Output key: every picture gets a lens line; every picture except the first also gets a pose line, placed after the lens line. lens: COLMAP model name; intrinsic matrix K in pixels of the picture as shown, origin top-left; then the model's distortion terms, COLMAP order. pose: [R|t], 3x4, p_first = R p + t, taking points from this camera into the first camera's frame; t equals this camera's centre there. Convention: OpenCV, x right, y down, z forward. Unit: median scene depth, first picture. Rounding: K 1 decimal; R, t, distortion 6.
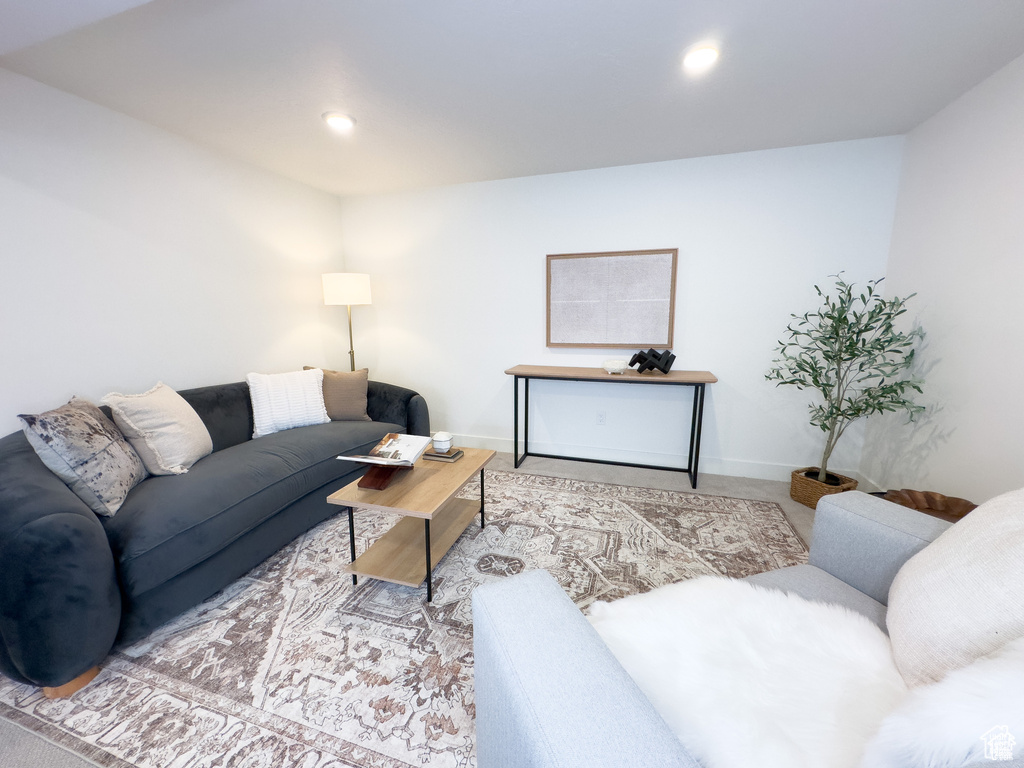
lens RADIAL K [[410.0, 0, 512.0], [0, 410.0, 384.0], [0, 0, 1]] dist [-0.000292, -0.000088]
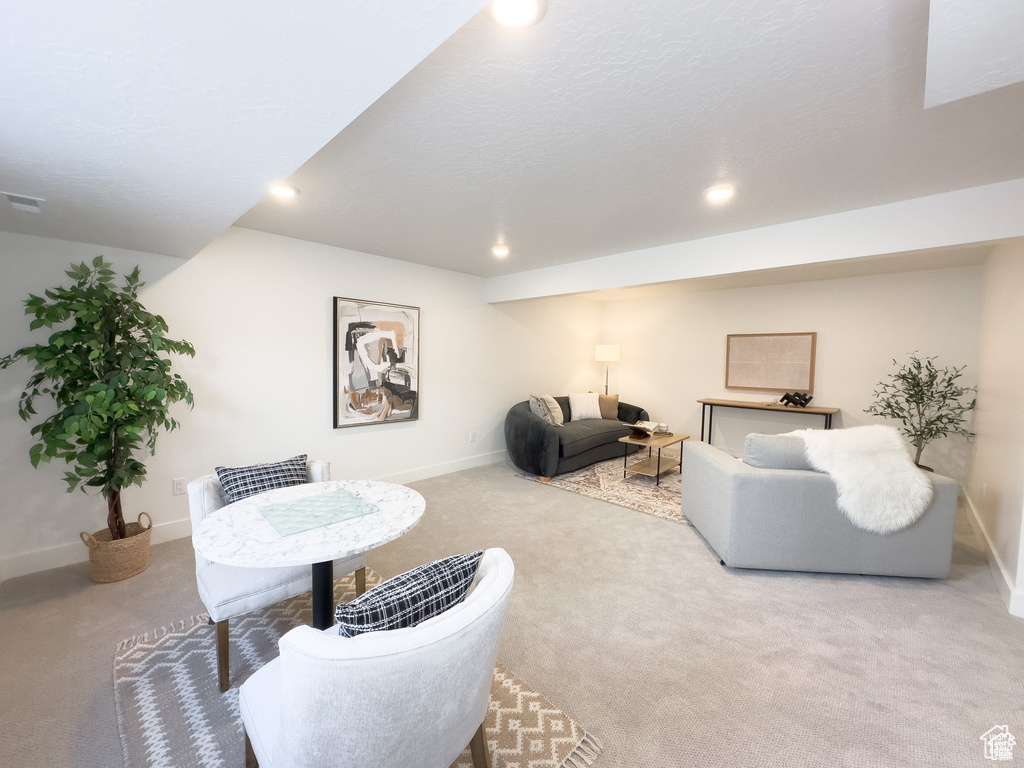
lens RADIAL K [[410.0, 0, 512.0], [0, 410.0, 384.0], [0, 0, 1]] dist [-0.000292, -0.000088]
pose [[0.898284, 0.046288, -0.436970, 0.041077], [-0.090950, 0.992488, -0.081832, 0.138959], [0.429900, 0.113250, 0.895746, -1.117396]]
